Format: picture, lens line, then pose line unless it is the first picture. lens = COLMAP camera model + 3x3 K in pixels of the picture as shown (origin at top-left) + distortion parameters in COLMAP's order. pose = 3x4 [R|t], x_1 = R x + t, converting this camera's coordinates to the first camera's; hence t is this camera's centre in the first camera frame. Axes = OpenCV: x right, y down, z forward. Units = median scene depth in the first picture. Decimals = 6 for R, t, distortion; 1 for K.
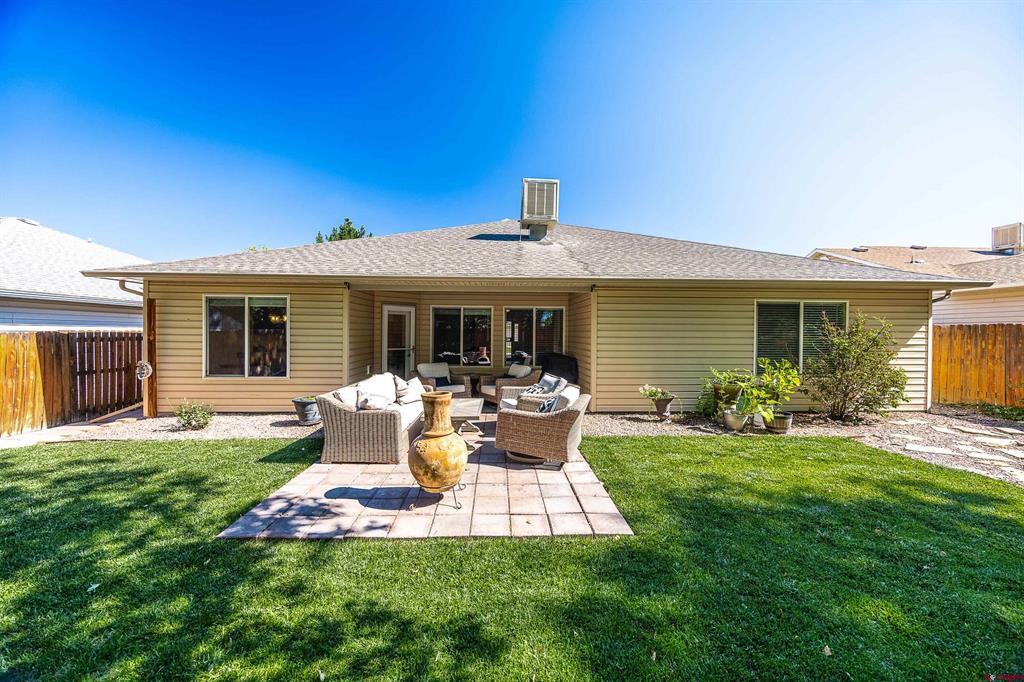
lens RADIAL K [[387.0, 0, 511.2], [0, 387.0, 336.7], [0, 0, 1]] dist [-0.001105, -0.000037]
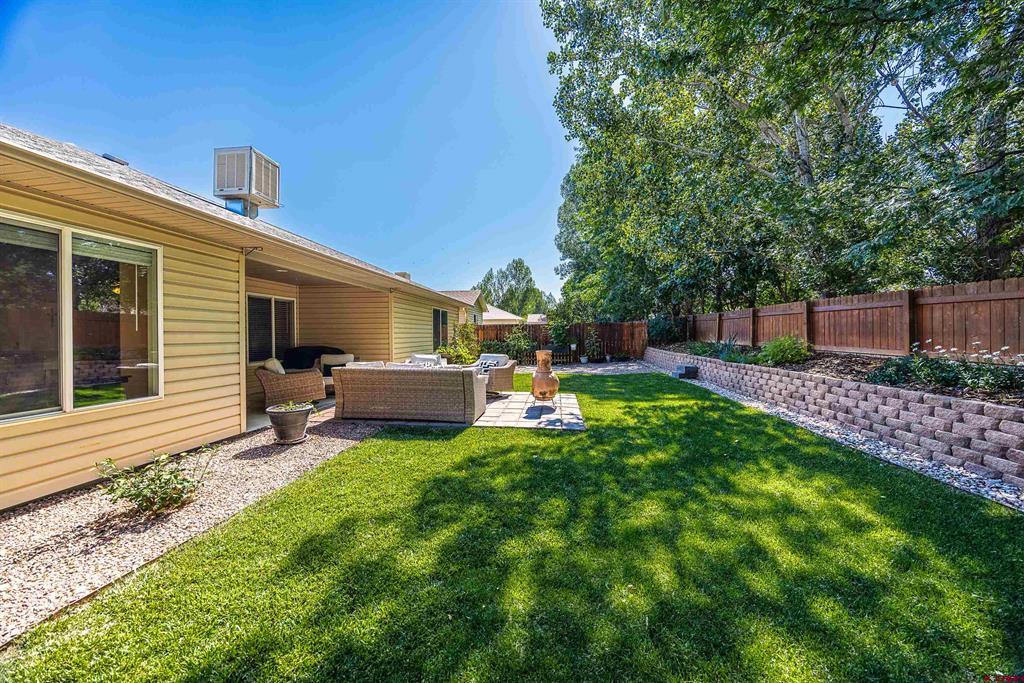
lens RADIAL K [[390.5, 0, 510.2], [0, 390.5, 335.1], [0, 0, 1]] dist [-0.001364, -0.000330]
pose [[0.151236, -0.008976, 0.988457, -1.043252], [0.018455, 0.999810, 0.006255, 0.024403], [-0.988325, 0.017296, 0.151373, 0.424230]]
